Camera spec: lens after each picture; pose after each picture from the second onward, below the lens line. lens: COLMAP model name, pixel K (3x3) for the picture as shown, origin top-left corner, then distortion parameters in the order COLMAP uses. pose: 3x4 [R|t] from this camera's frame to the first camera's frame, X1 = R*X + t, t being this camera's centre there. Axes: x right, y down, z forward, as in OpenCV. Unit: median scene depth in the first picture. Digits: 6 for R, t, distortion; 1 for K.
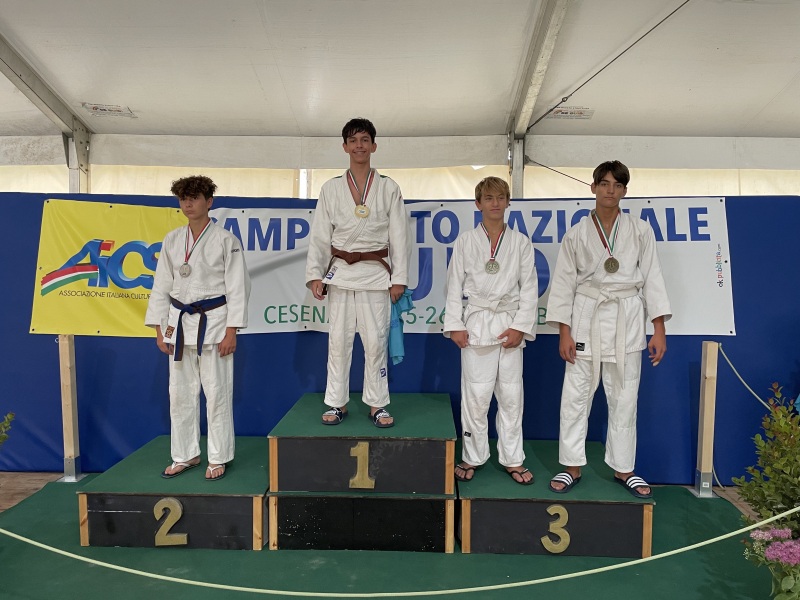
lens RADIAL K [[618.7, 0, 421.8], [0, 618.7, 300.5], [0, 0, 1]] dist [0.066164, -0.093037]
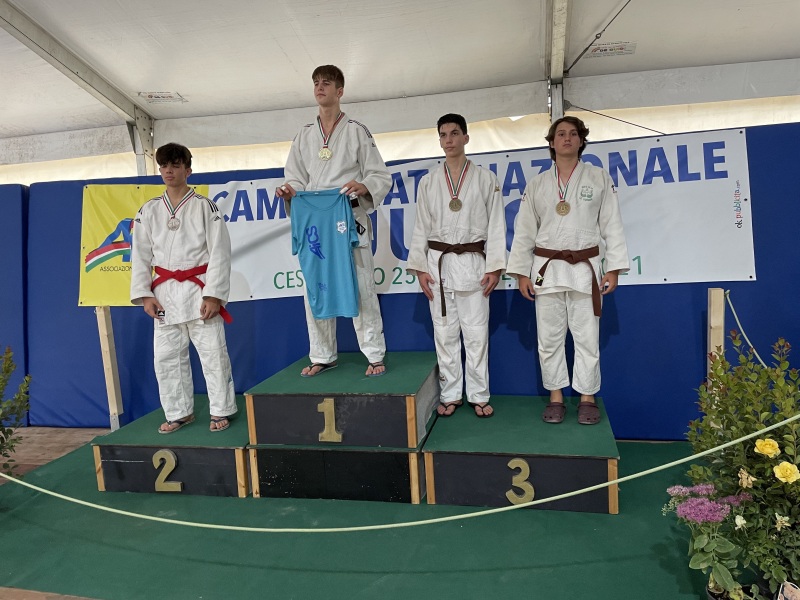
lens RADIAL K [[618.7, 0, 421.8], [0, 618.7, 300.5], [0, 0, 1]] dist [0.066164, -0.093037]
pose [[0.981487, -0.038188, -0.187683, 0.237014], [0.049578, 0.997178, 0.056373, 0.011558], [0.185000, -0.064635, 0.980611, 0.014583]]
